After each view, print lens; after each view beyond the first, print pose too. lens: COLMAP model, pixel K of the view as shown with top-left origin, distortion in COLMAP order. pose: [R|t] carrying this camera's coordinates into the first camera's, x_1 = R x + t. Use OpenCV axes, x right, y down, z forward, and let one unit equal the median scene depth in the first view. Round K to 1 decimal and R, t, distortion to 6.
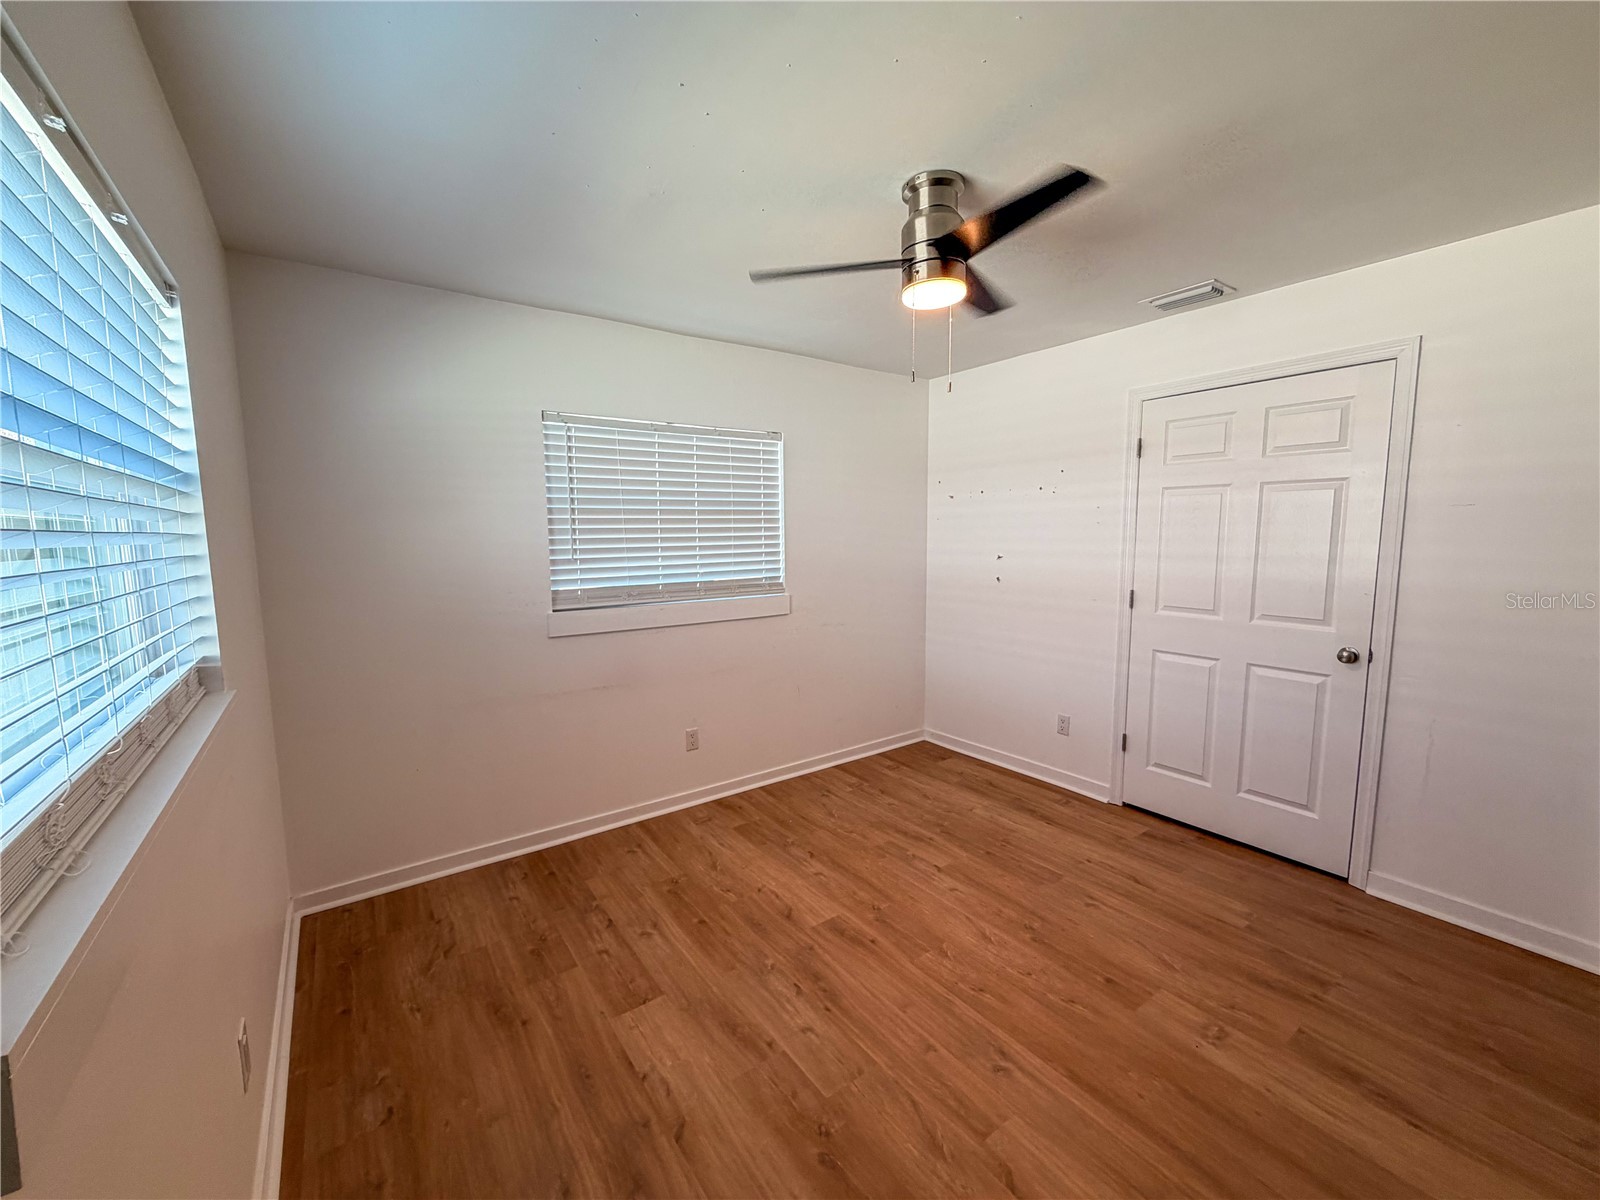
lens RADIAL K [[639.3, 0, 792.9], [0, 639.3, 603.7], [0, 0, 1]] dist [0.000074, 0.000427]
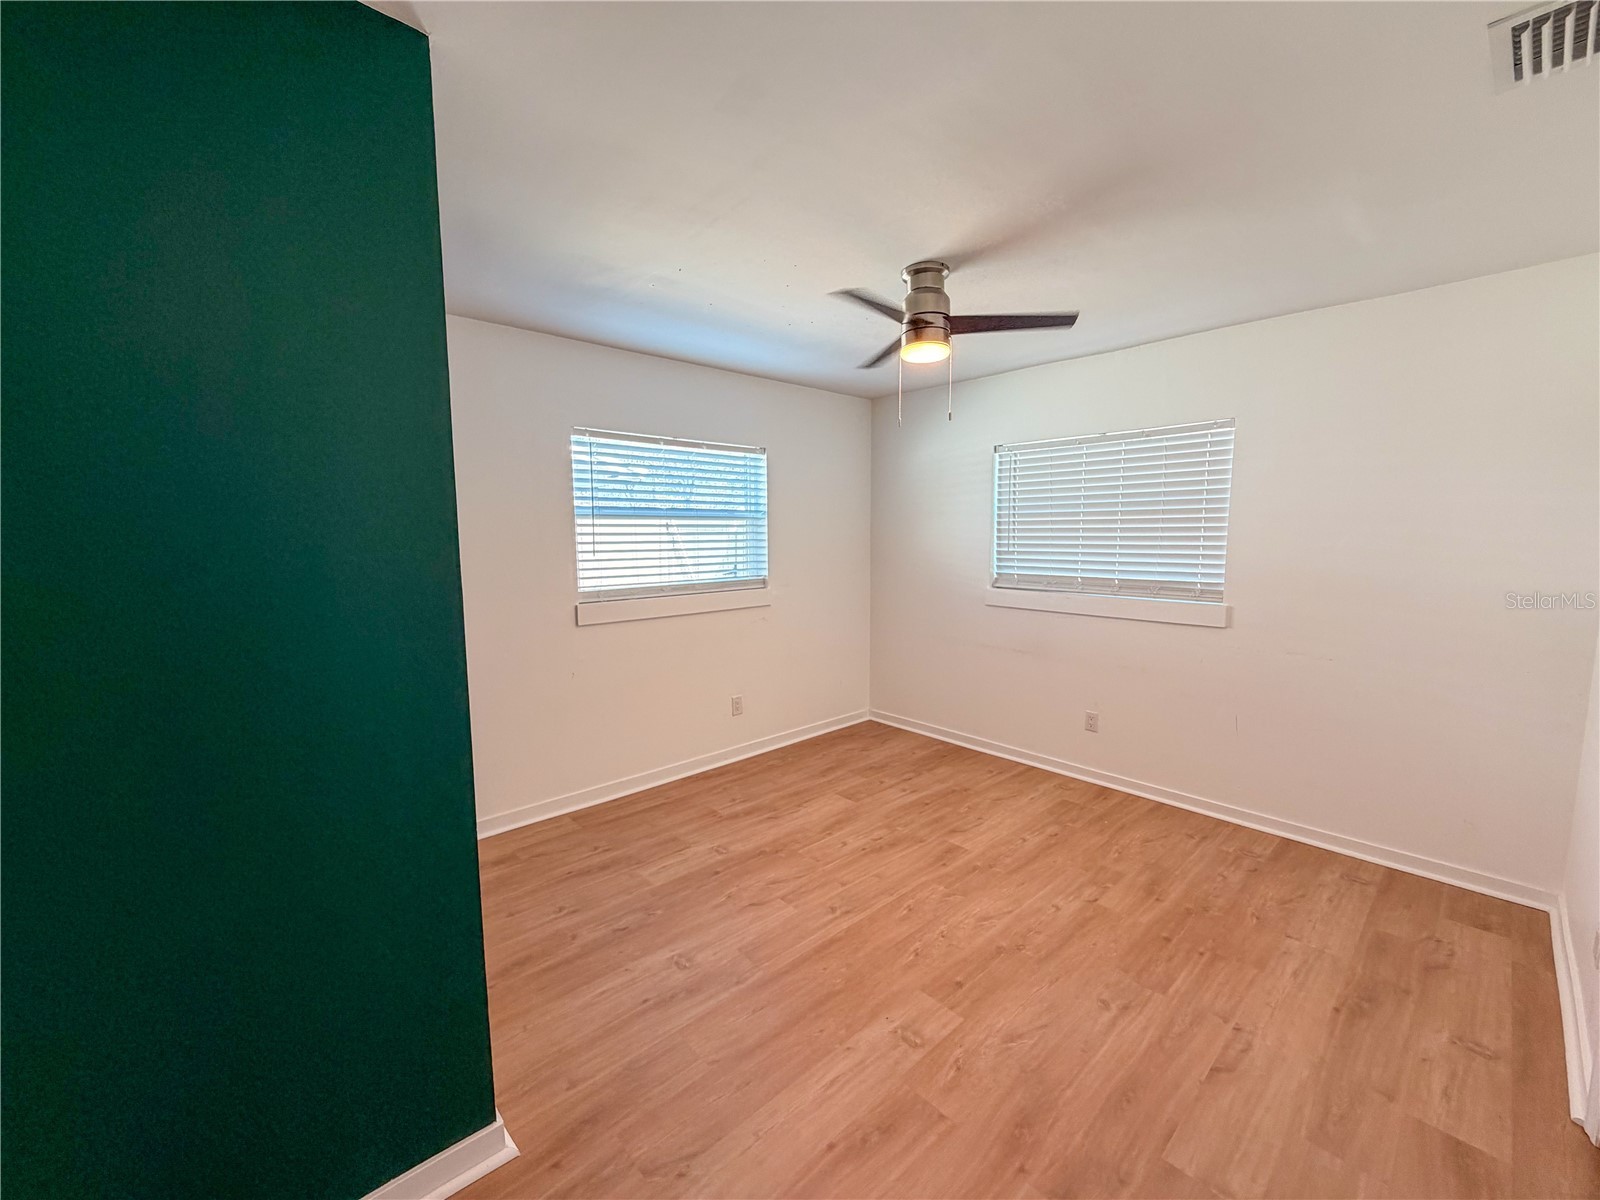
lens RADIAL K [[639.3, 0, 792.9], [0, 639.3, 603.7], [0, 0, 1]] dist [0.000074, 0.000427]
pose [[0.112226, 0.120999, -0.986288, 1.023690], [-0.110090, 0.987962, 0.108677, -0.060002], [0.987565, 0.096384, 0.124196, 0.414442]]
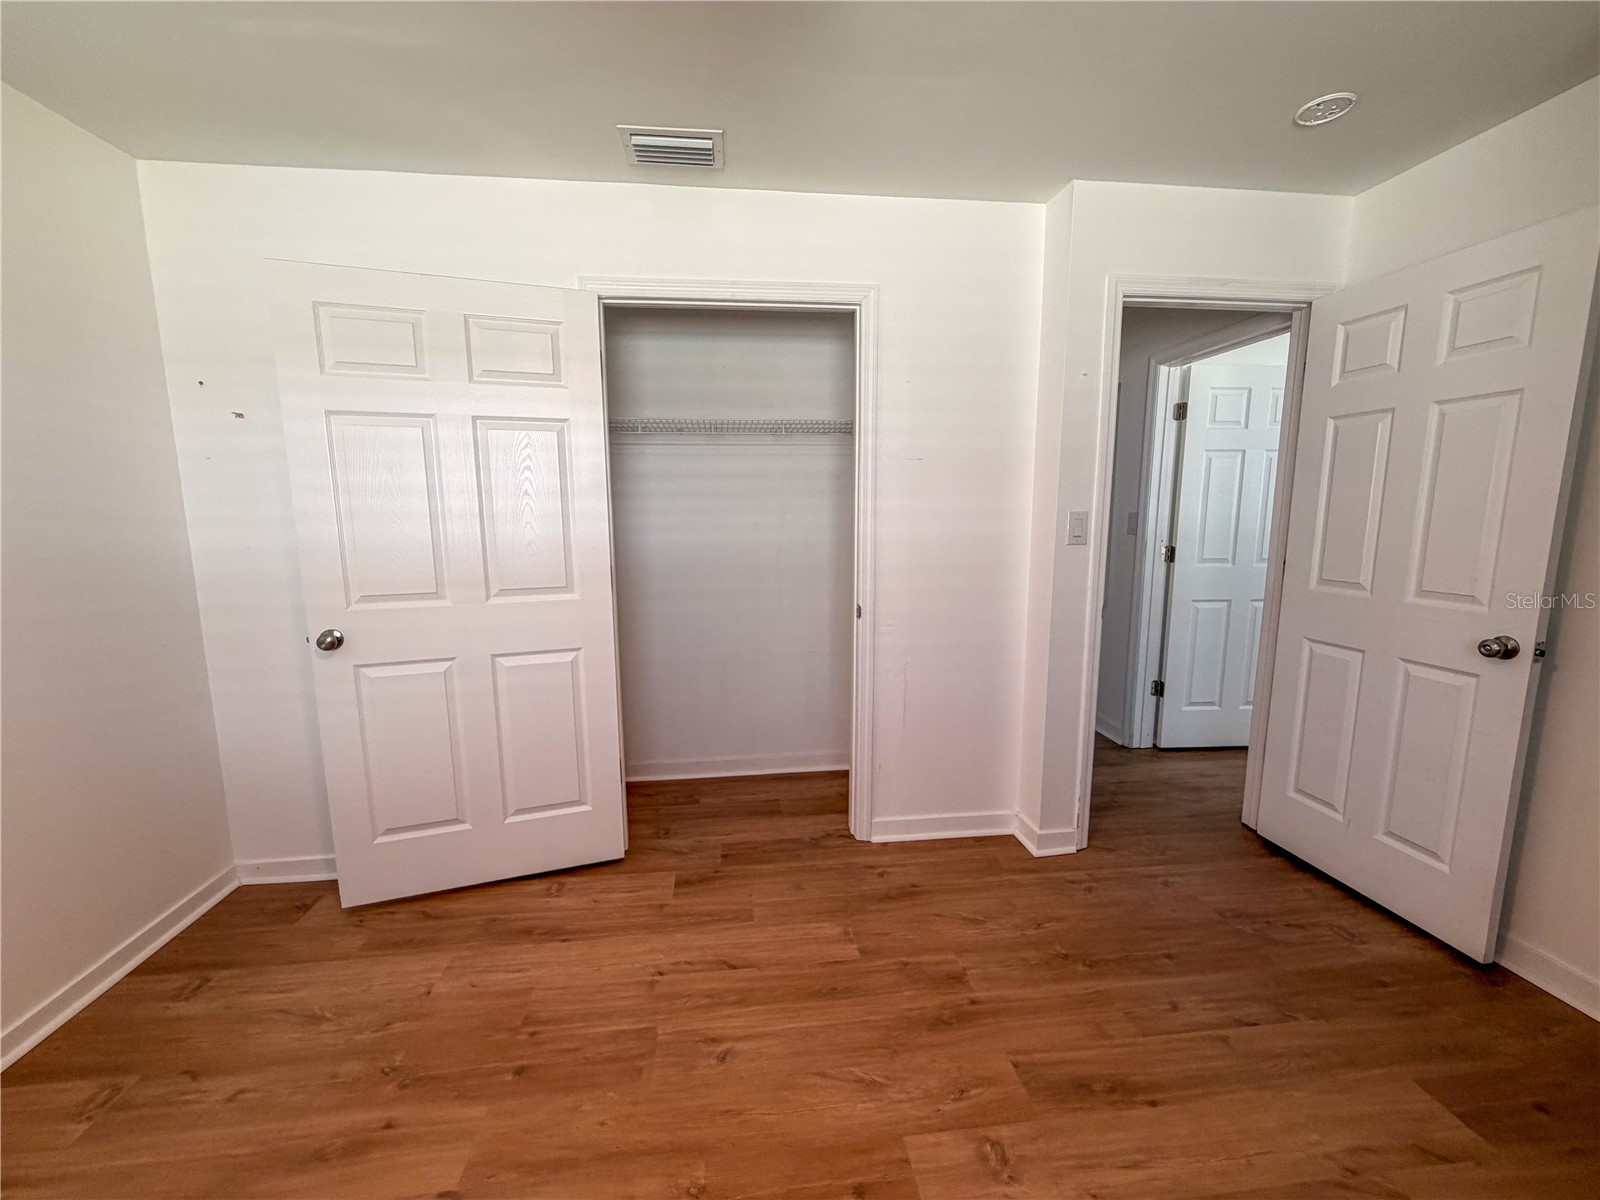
lens RADIAL K [[639.3, 0, 792.9], [0, 639.3, 603.7], [0, 0, 1]] dist [0.000074, 0.000427]
pose [[0.486926, -0.121732, 0.864919, 0.002910], [0.103007, 0.991333, 0.081534, -0.017704], [-0.867348, 0.049392, 0.495245, 0.535956]]
